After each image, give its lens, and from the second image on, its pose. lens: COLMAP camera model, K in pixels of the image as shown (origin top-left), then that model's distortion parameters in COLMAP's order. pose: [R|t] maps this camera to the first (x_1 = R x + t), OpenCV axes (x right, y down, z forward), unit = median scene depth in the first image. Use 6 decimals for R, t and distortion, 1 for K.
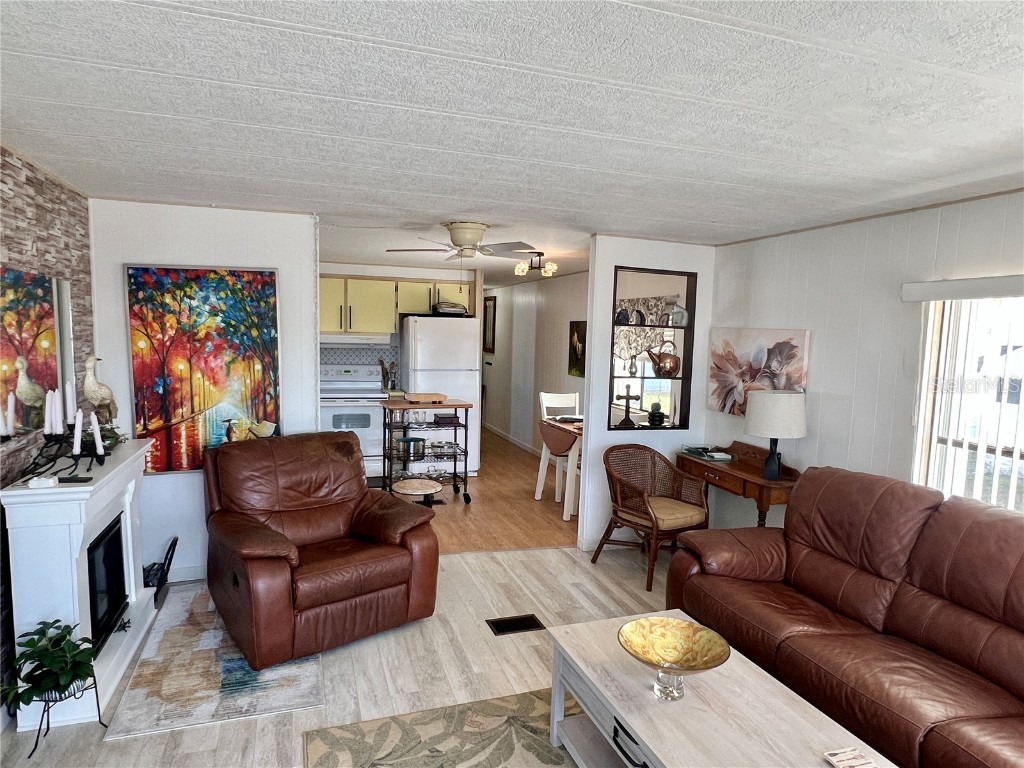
lens RADIAL K [[624.3, 0, 510.6], [0, 624.3, 390.8], [0, 0, 1]] dist [-0.003420, -0.003542]
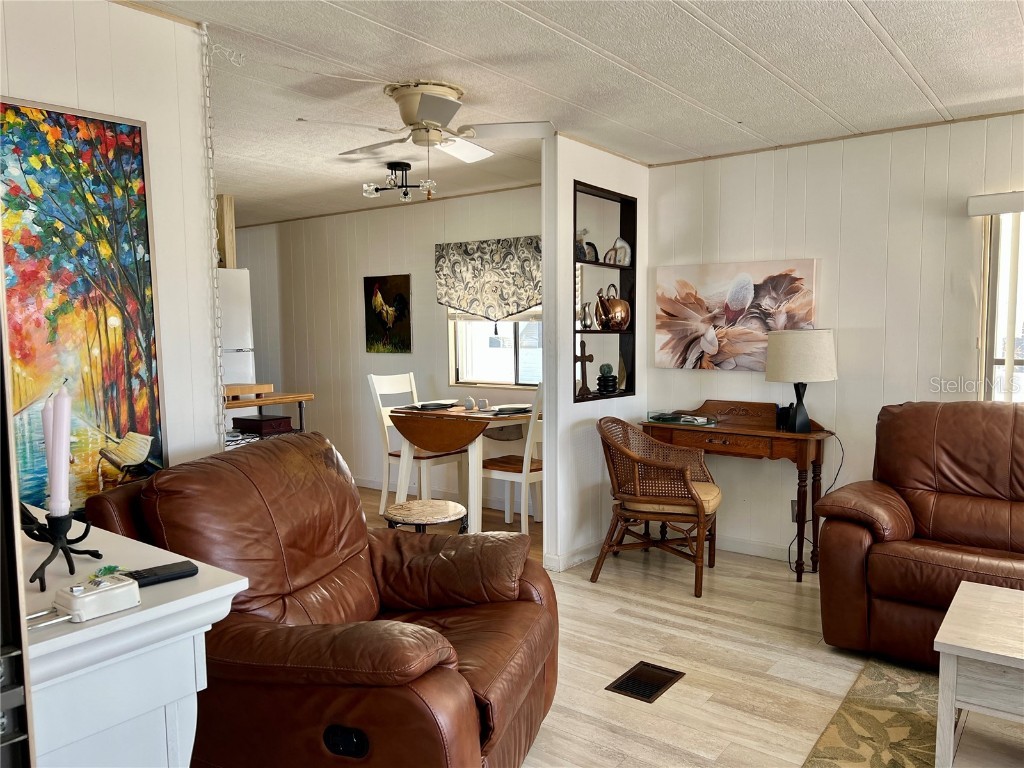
lens RADIAL K [[769.7, 0, 512.0], [0, 769.7, 384.0], [0, 0, 1]] dist [0.118502, -0.152295]
pose [[0.826724, -0.076590, 0.557370, -0.438003], [0.086529, 0.996213, 0.008548, 0.028022], [-0.555913, 0.041161, 0.830220, 0.288888]]
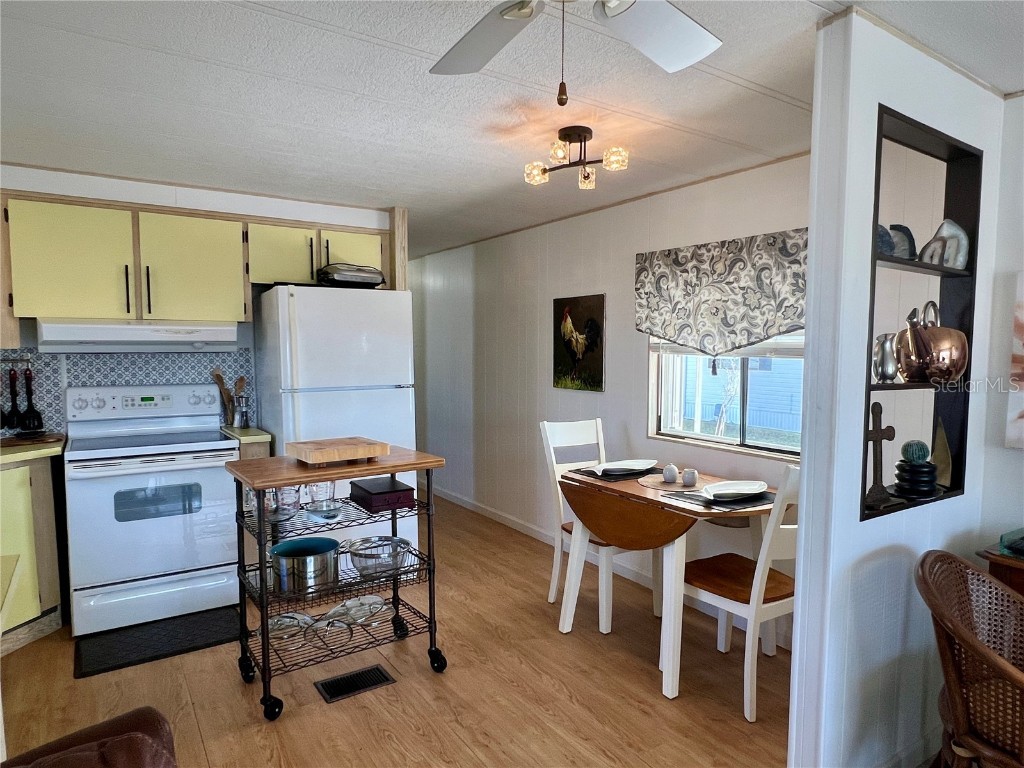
lens RADIAL K [[624.3, 0, 510.6], [0, 624.3, 390.8], [0, 0, 1]] dist [-0.003420, -0.003542]
pose [[0.966282, -0.043317, 0.253817, -0.168028], [0.048406, 0.998732, -0.013837, -0.026396], [-0.252896, 0.025657, 0.967153, 0.700021]]
